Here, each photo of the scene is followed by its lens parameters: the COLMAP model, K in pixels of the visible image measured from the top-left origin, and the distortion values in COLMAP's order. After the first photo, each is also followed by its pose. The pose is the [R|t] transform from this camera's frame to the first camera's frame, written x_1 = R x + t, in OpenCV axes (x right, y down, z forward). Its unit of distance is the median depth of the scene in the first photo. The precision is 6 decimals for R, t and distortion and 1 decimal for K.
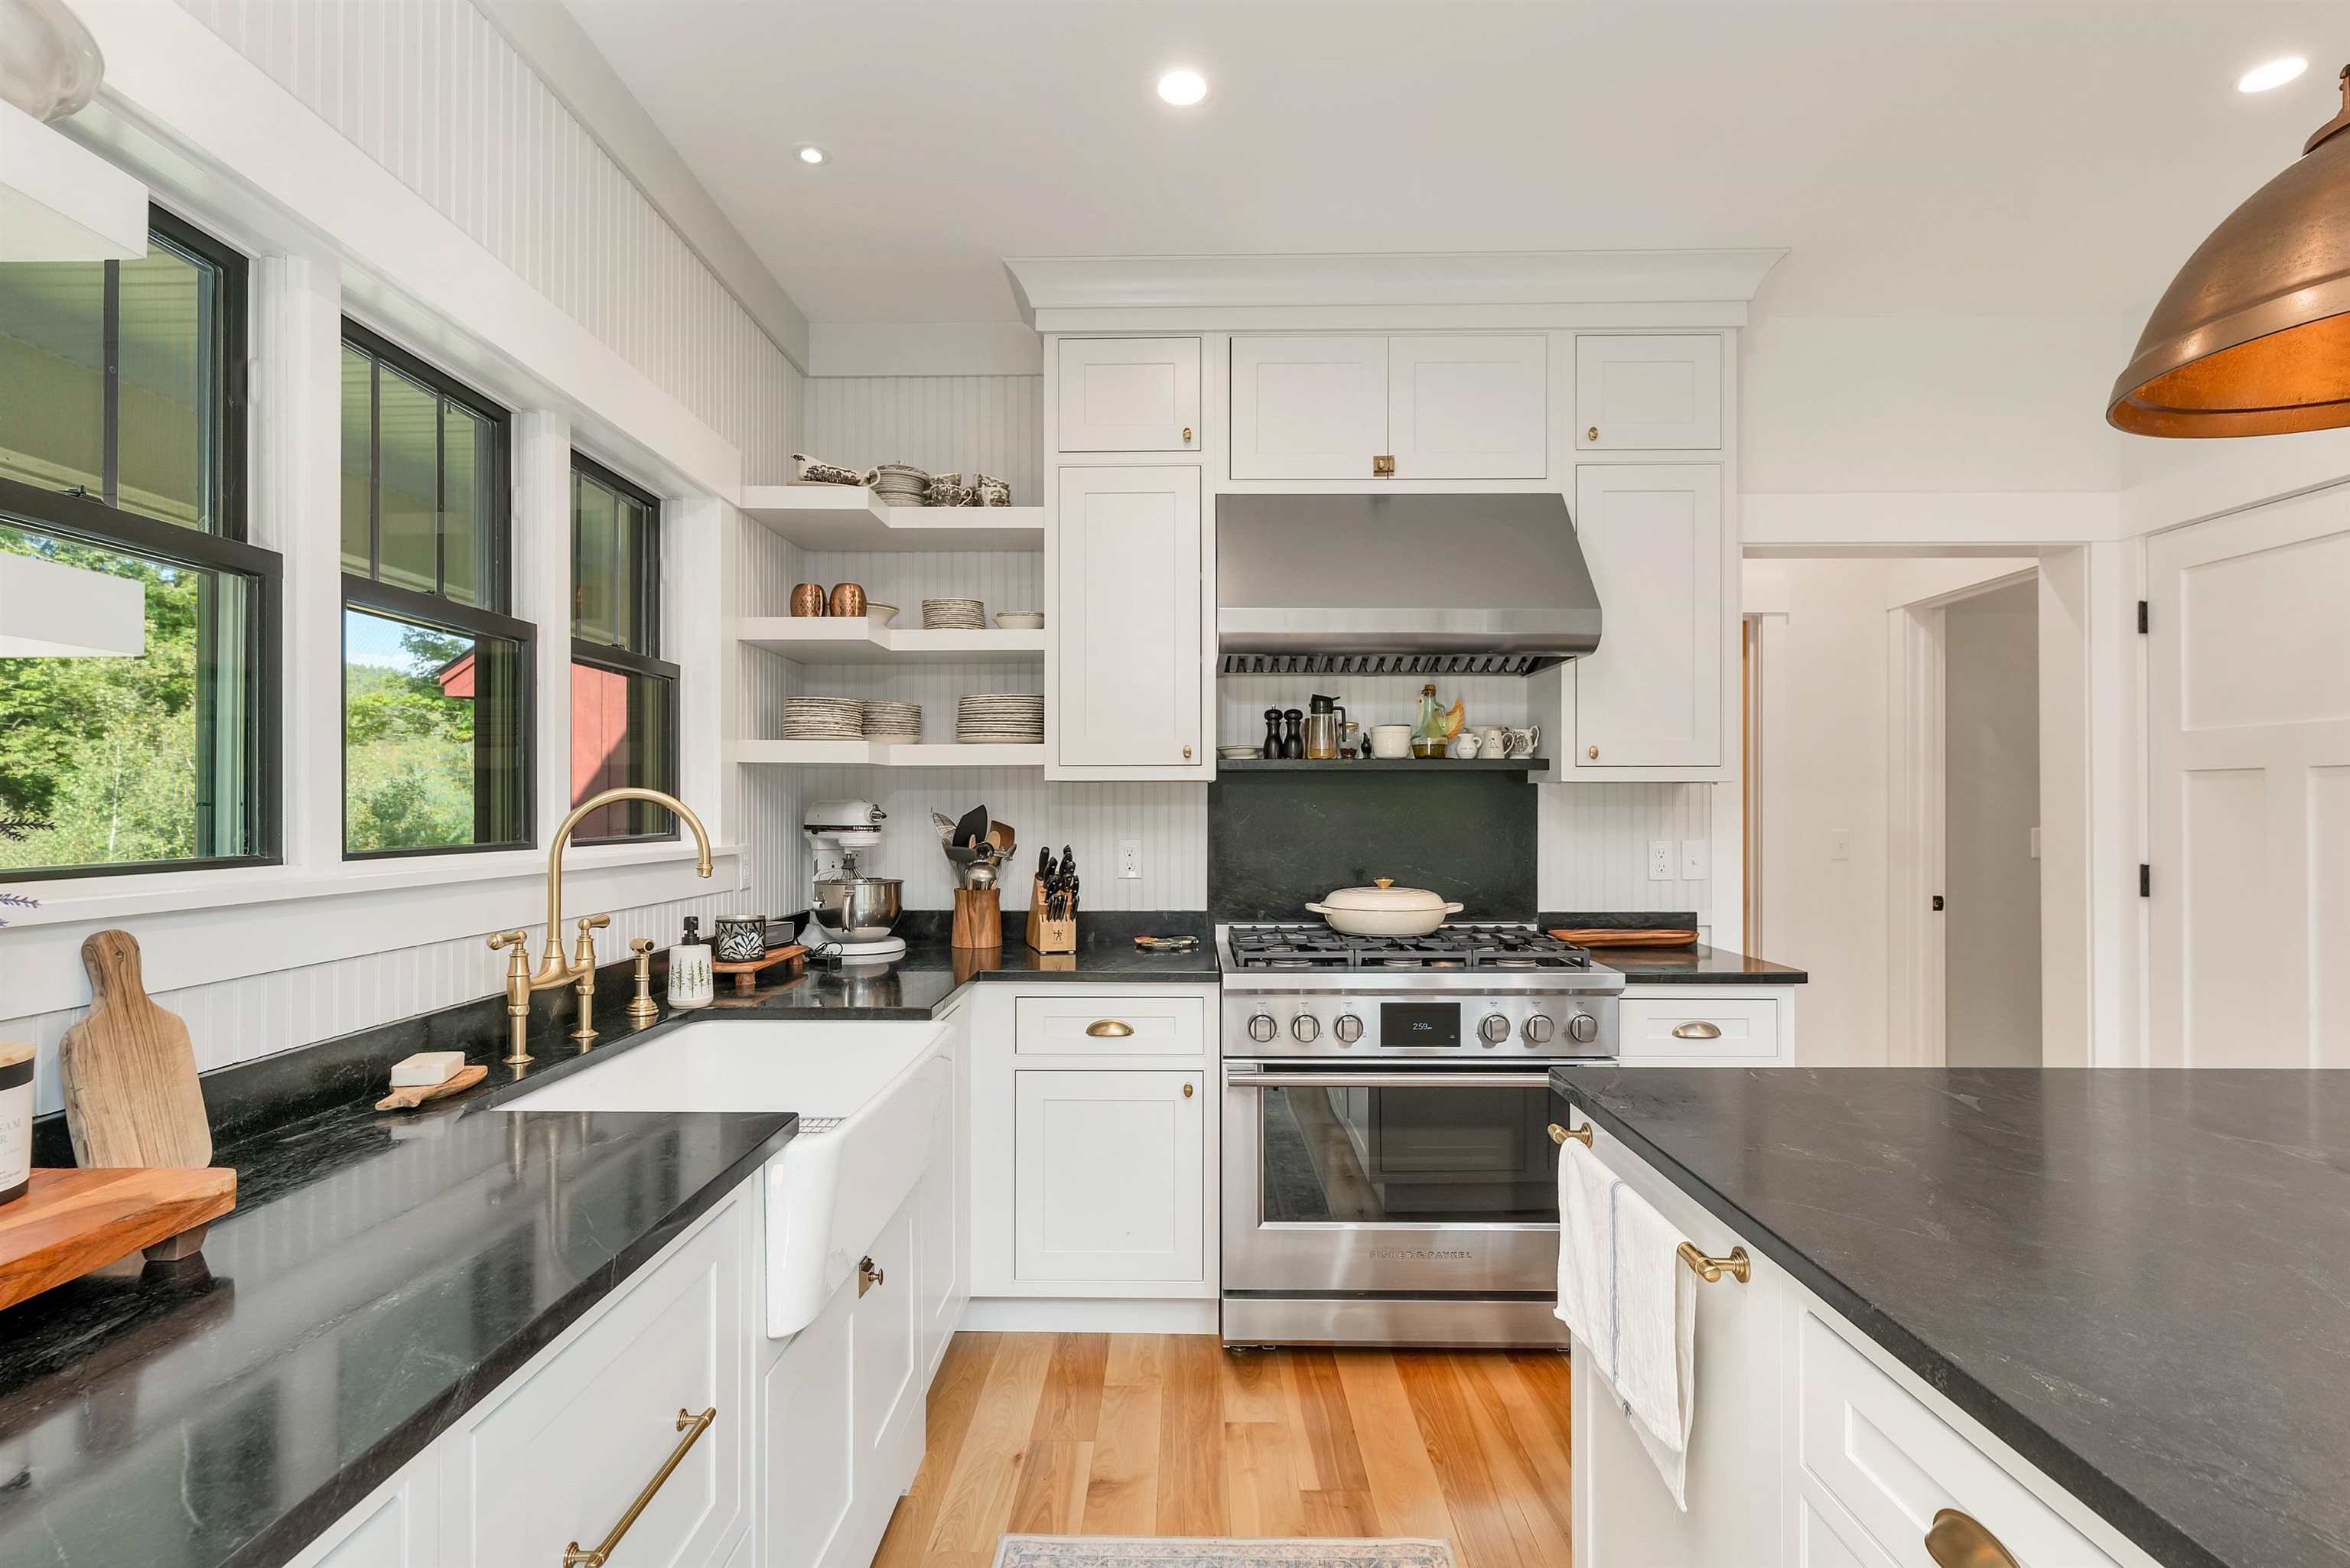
lens RADIAL K [[1140.2, 0, 1173.7], [0, 1140.2, 791.3], [0, 0, 1]] dist [0.002027, 0.000054]
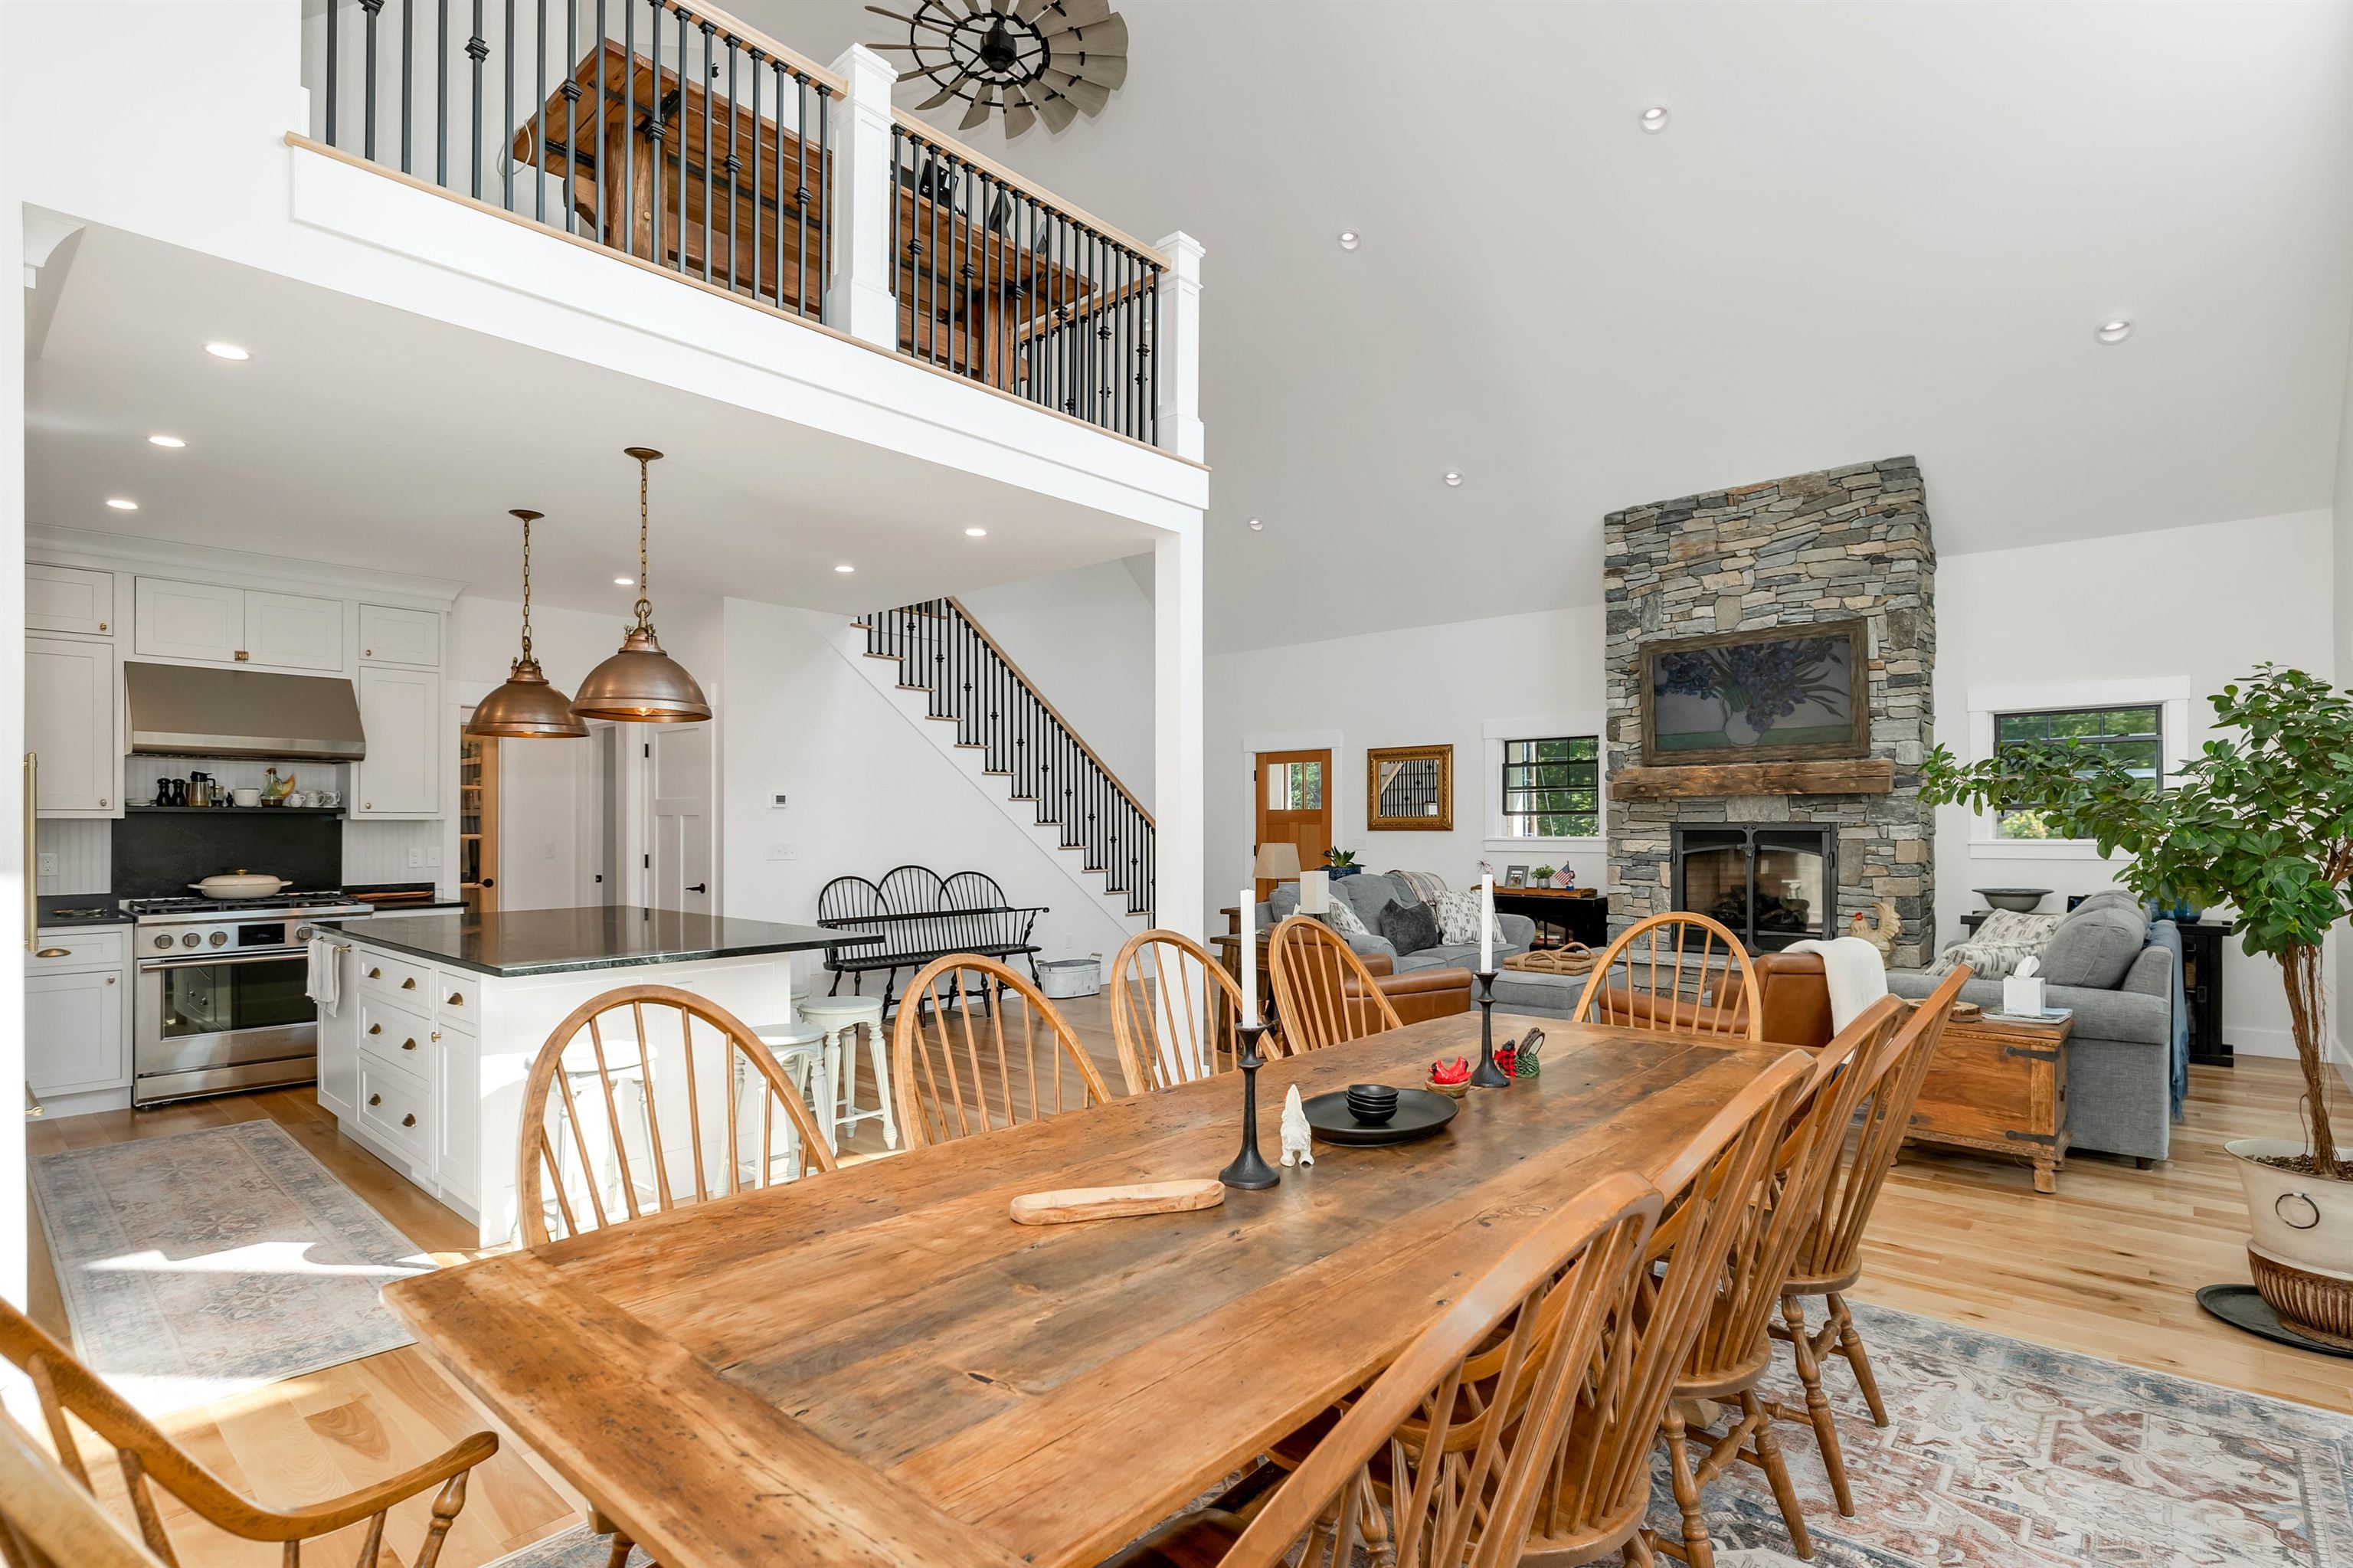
lens RADIAL K [[1100.4, 0, 1148.8], [0, 1100.4, 823.7], [0, 0, 1]] dist [-0.001758, 0.000131]
pose [[0.649882, -0.001572, 0.760033, -0.223415], [-0.007945, 0.999929, 0.008862, -0.028267], [-0.759993, -0.011798, 0.649824, -1.329001]]
